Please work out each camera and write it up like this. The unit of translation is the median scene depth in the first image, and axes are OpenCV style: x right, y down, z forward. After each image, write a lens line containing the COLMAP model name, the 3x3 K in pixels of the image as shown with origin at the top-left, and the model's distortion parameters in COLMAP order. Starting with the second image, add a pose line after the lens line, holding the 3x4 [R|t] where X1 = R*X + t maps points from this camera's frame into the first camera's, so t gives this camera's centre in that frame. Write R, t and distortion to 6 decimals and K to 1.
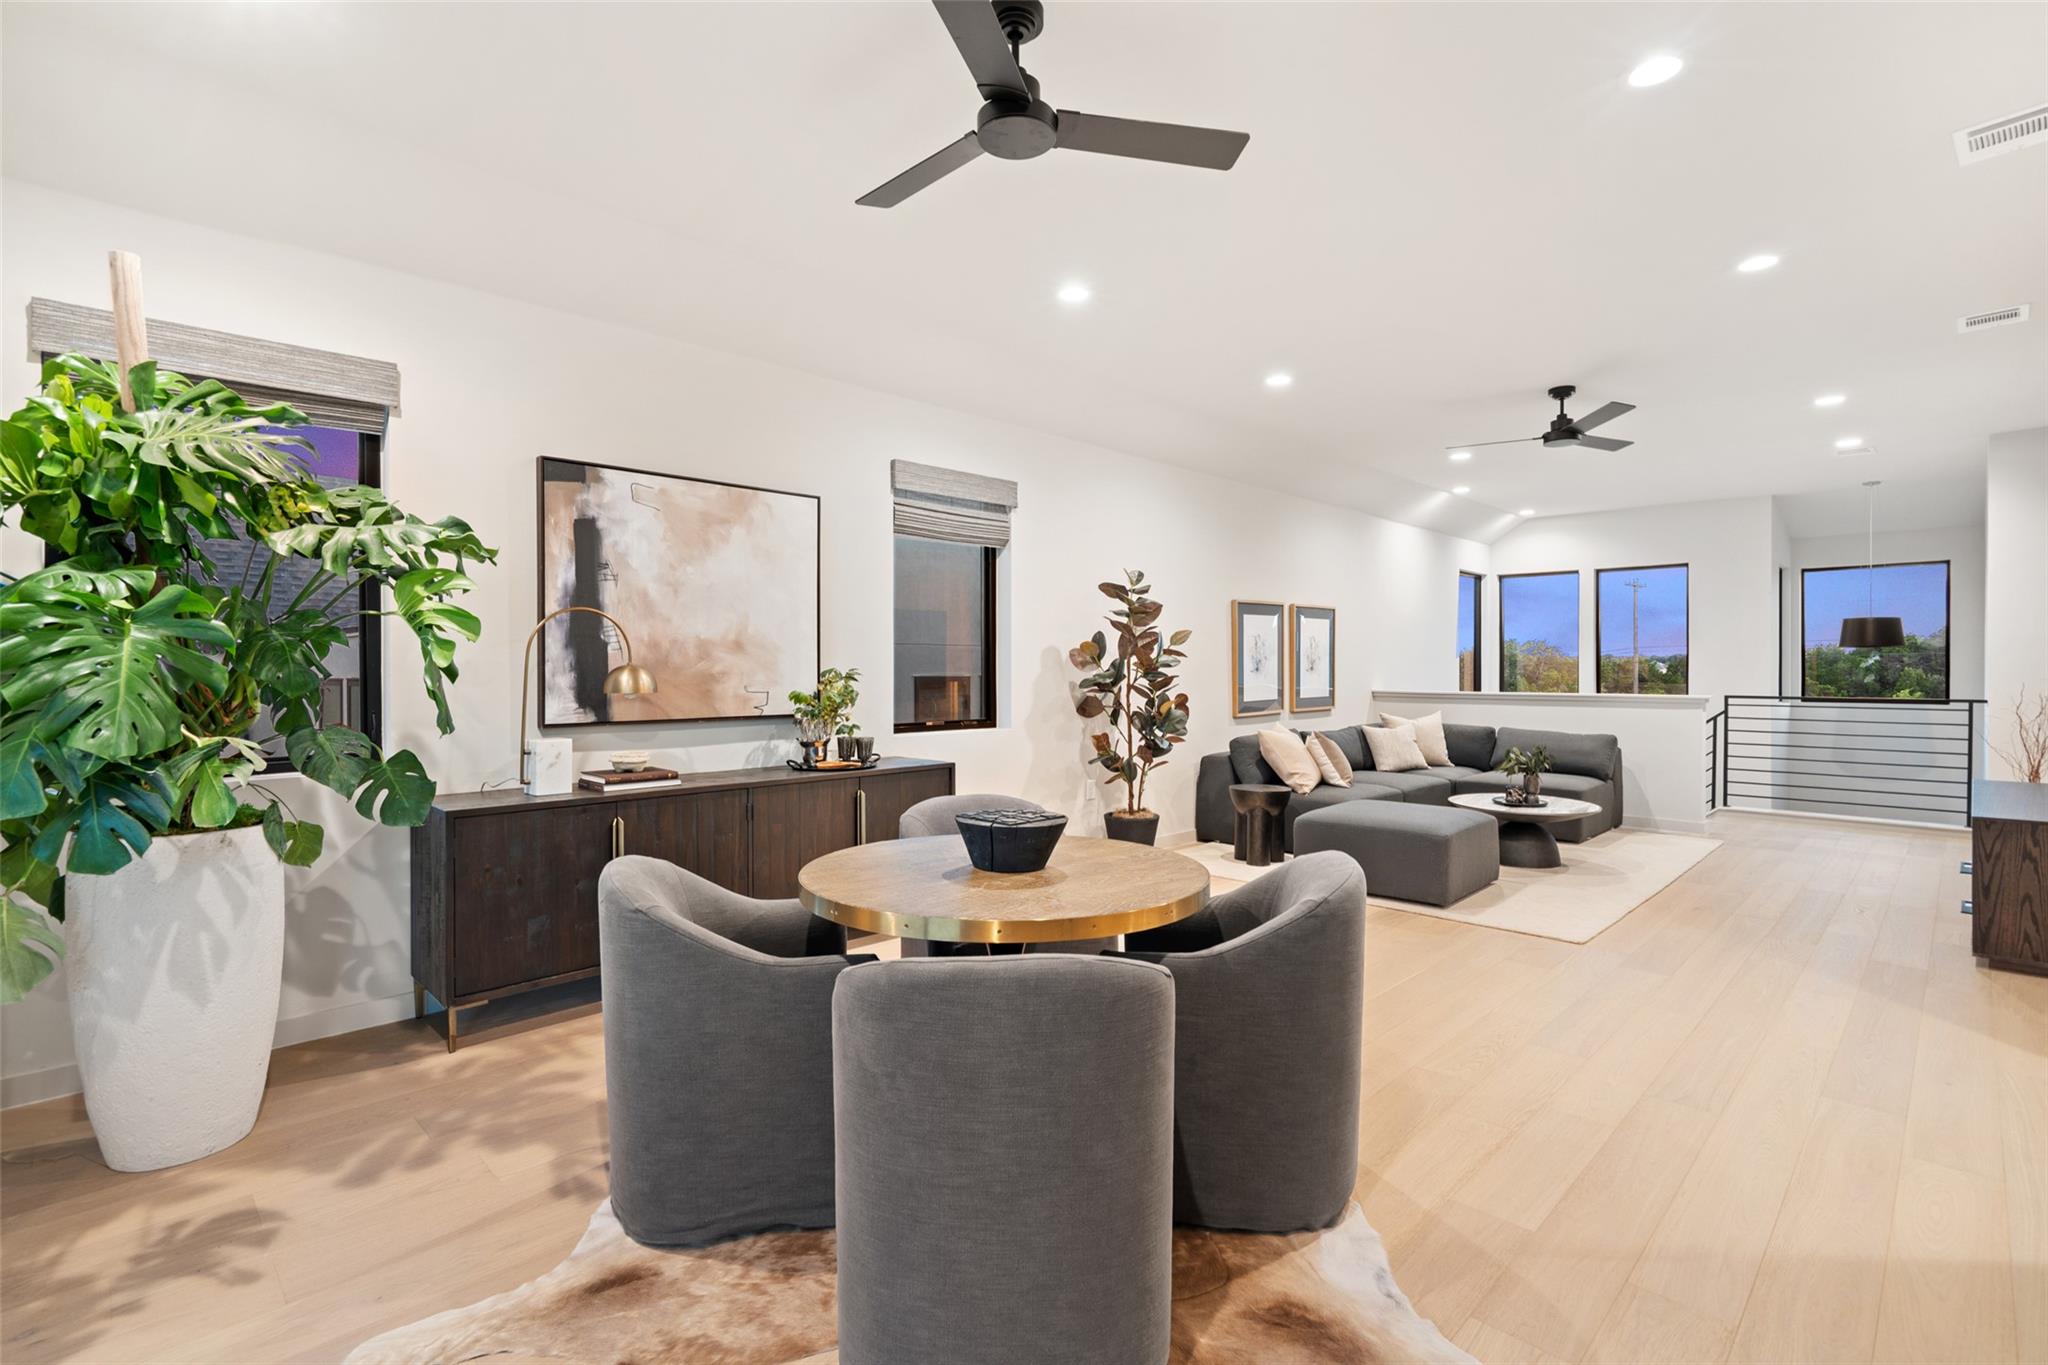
lens RADIAL K [[940.9, 0, 1024.5], [0, 940.9, 675.5], [0, 0, 1]] dist [-0.008165, 0.003002]
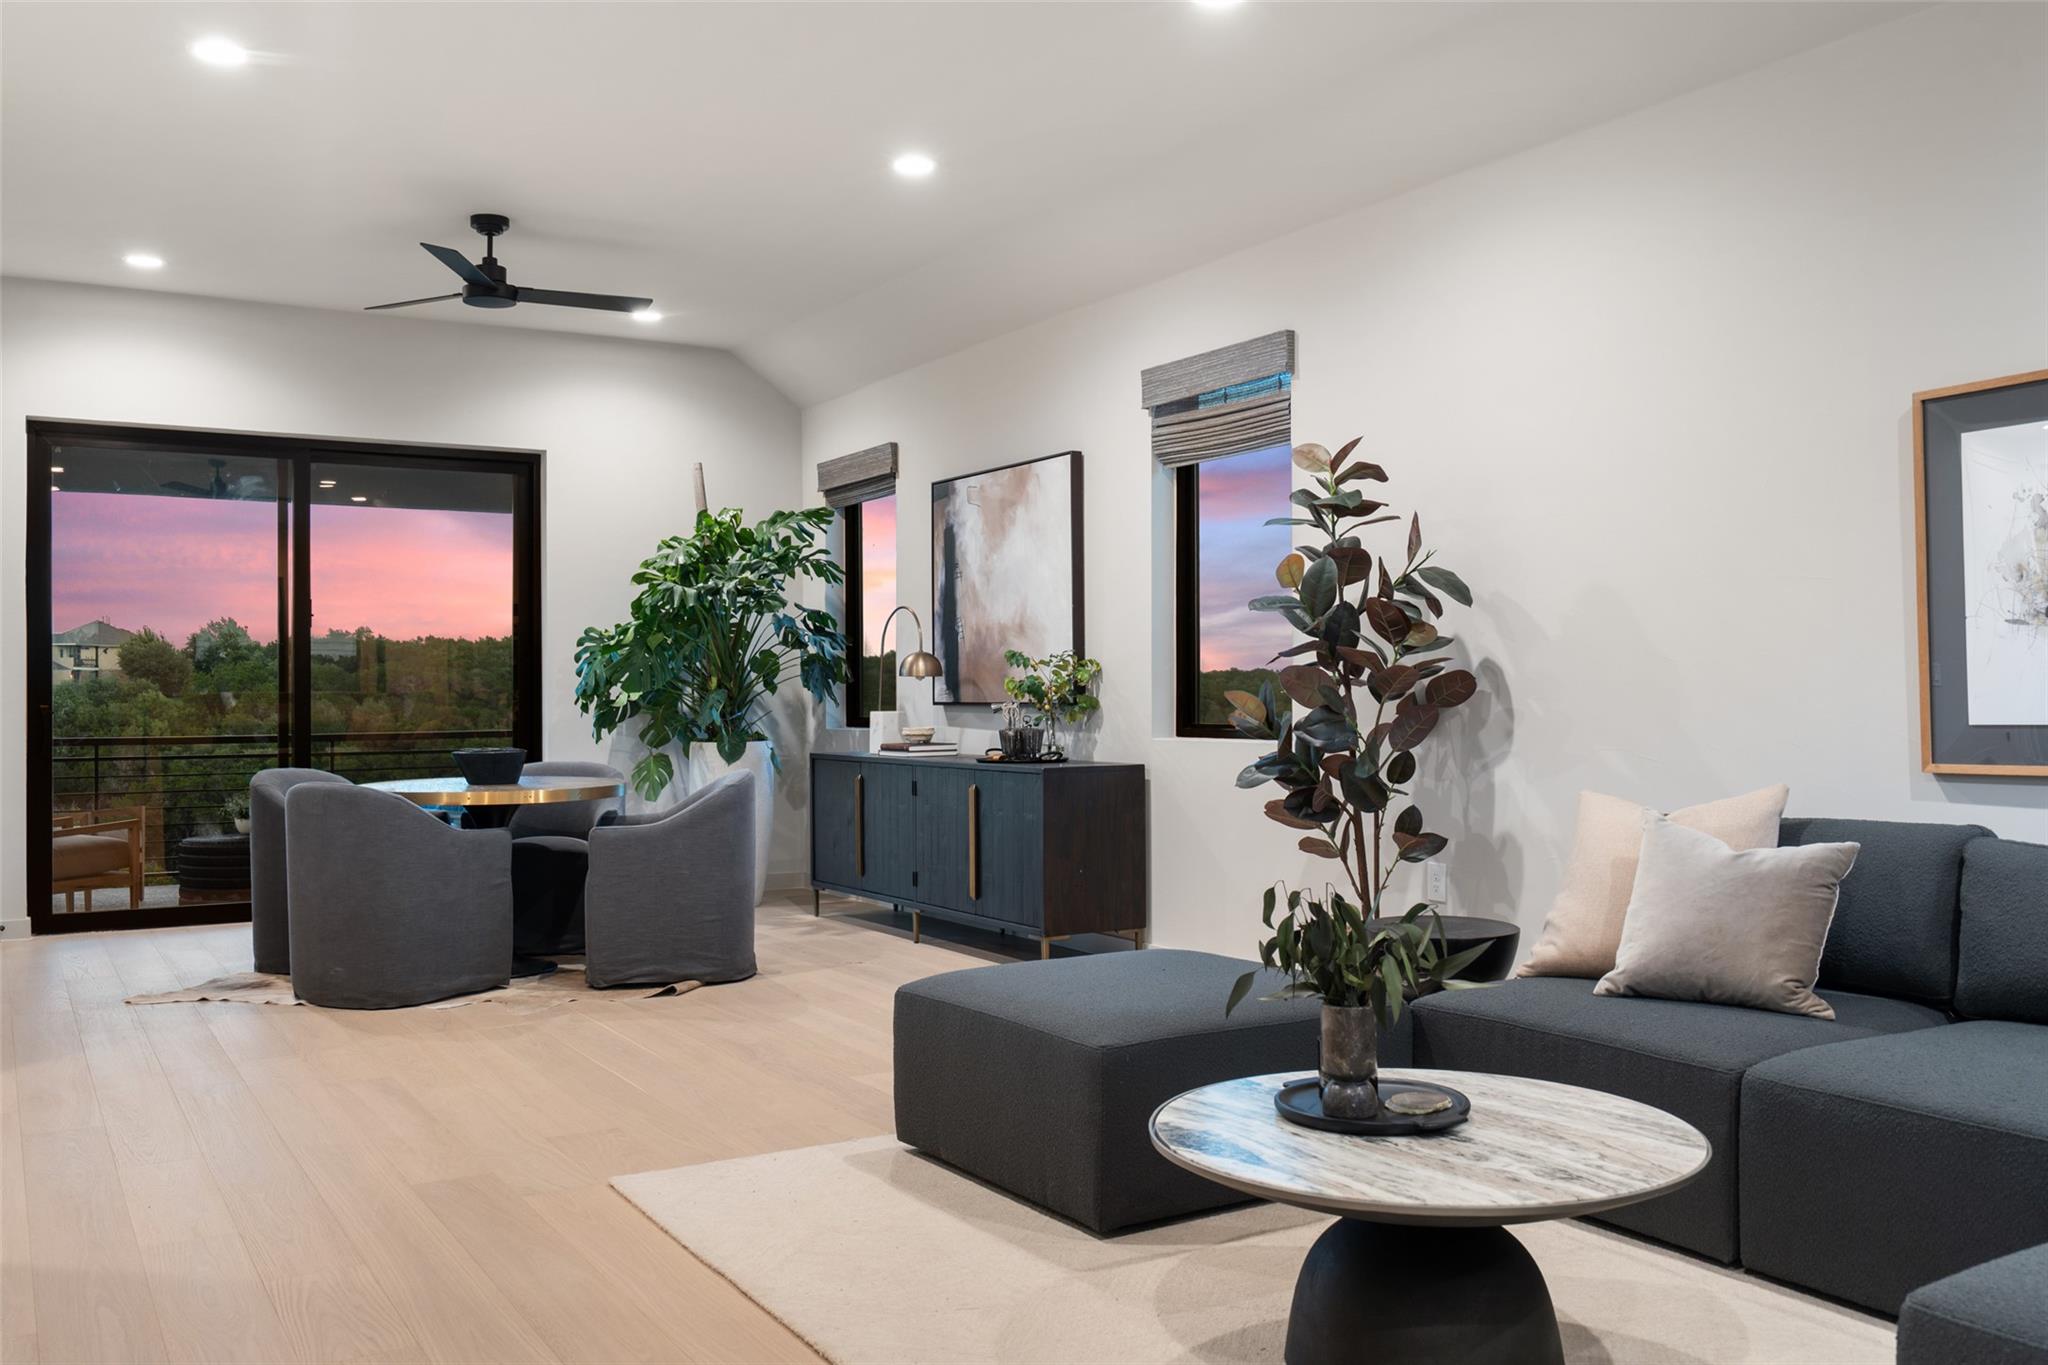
lens RADIAL K [[1758.0, 0, 1024.0], [0, 1758.0, 668.7], [0, 0, 1]] dist [0.019342, 0.013720]
pose [[-0.249801, -0.008331, -0.968261, 1.494764], [-0.002185, 0.999965, -0.008040, 0.024358], [0.968295, 0.000107, -0.249811, 1.507832]]
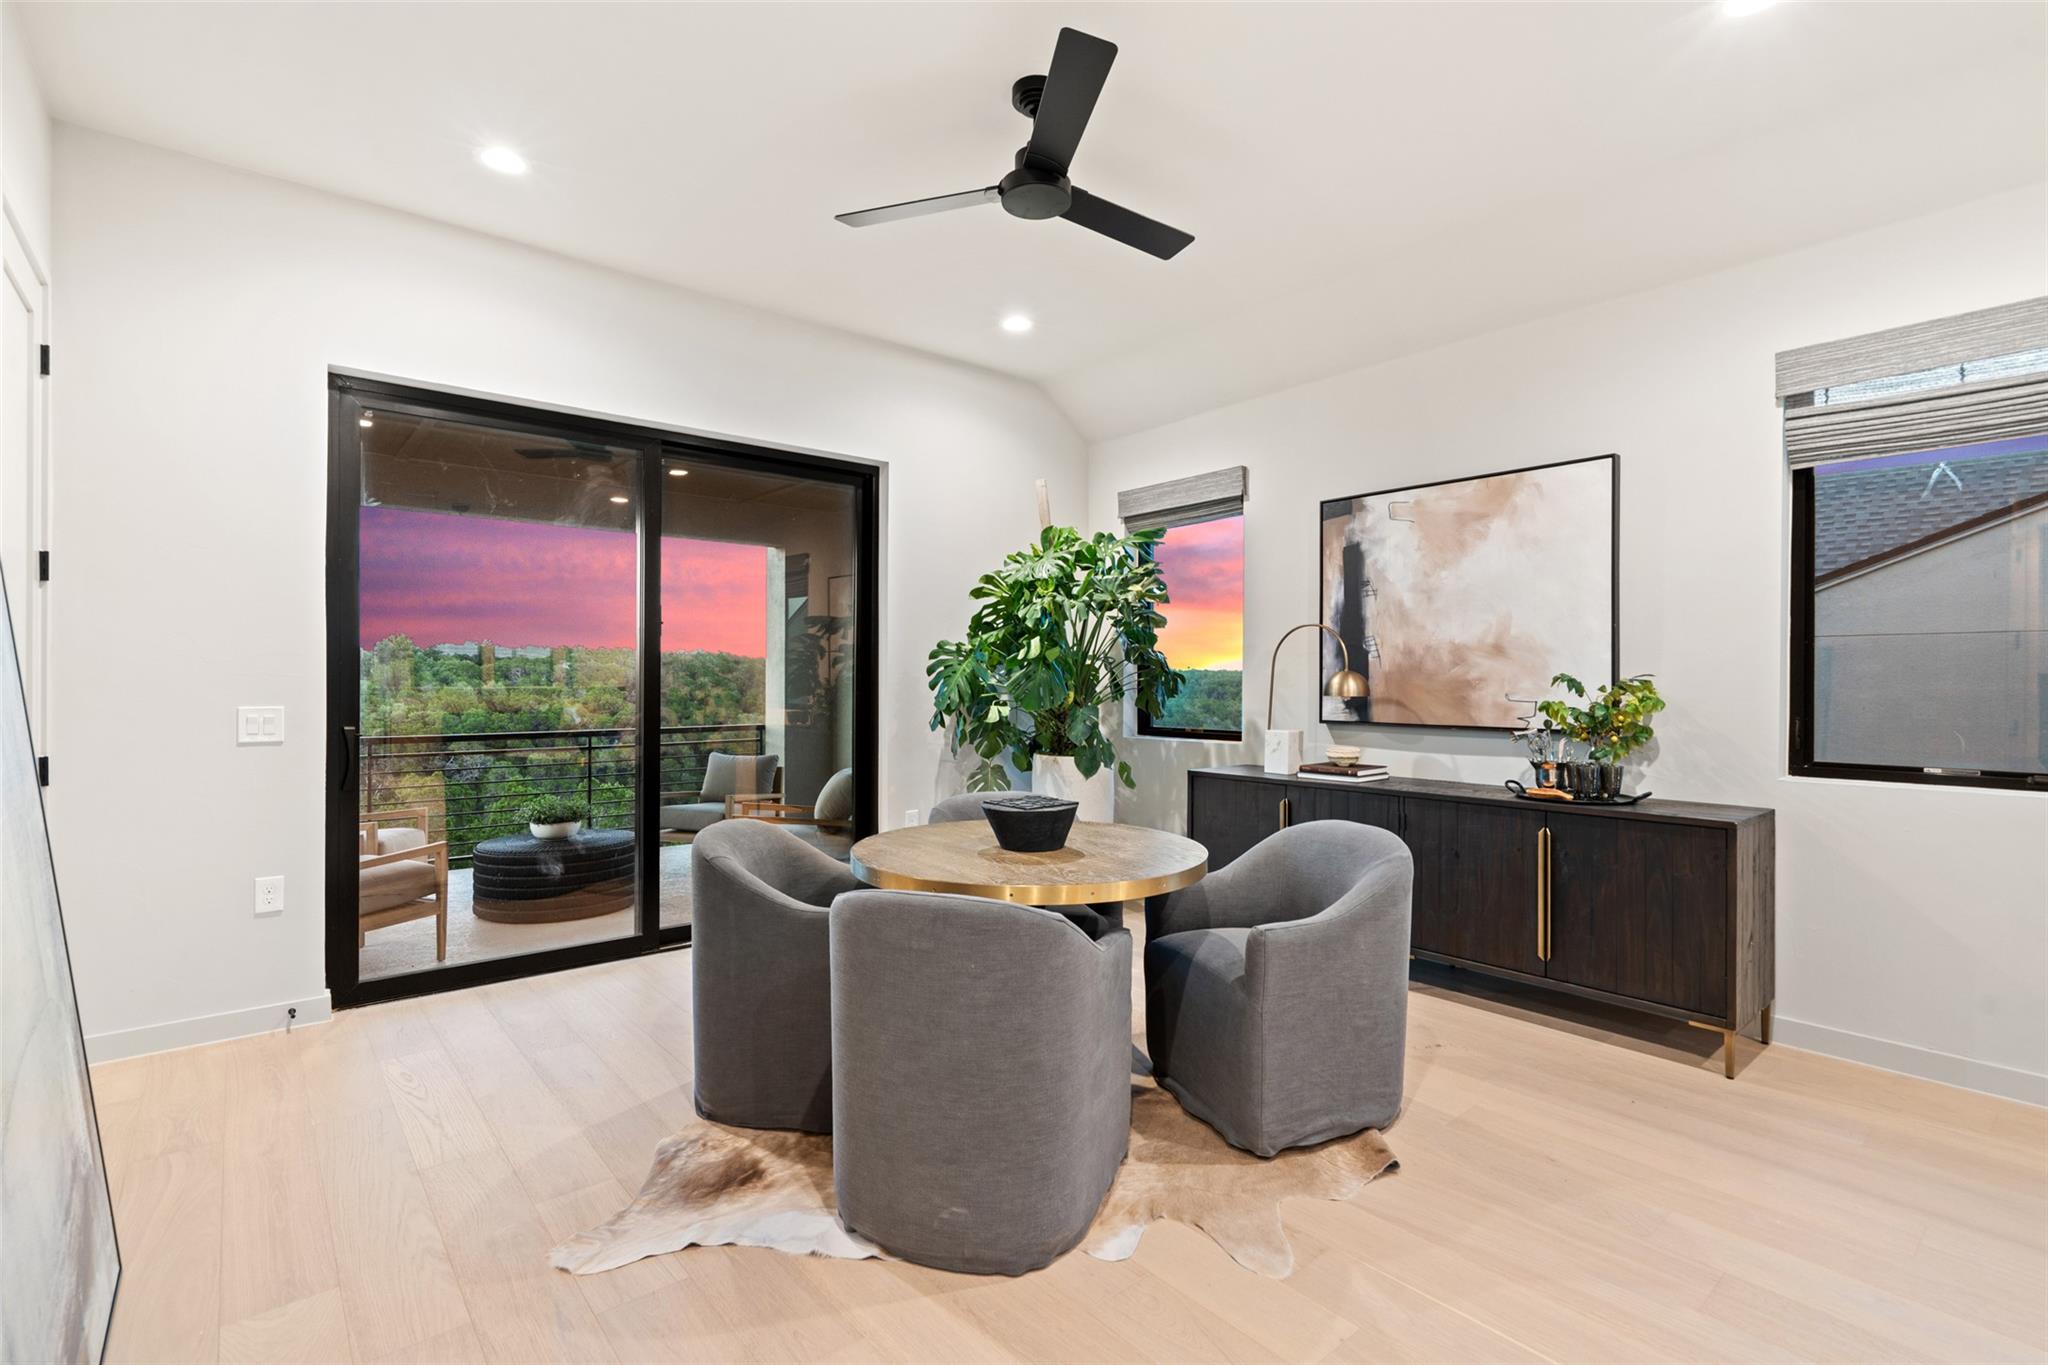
lens RADIAL K [[940.9, 0, 1026.4], [0, 940.9, 680.0], [0, 0, 1]] dist [-0.008165, 0.003002]
pose [[-0.088956, 0.002883, -0.996031, 0.663895], [-0.012654, 0.999912, 0.004024, -0.000114], [0.995955, 0.012962, -0.088911, 0.650801]]
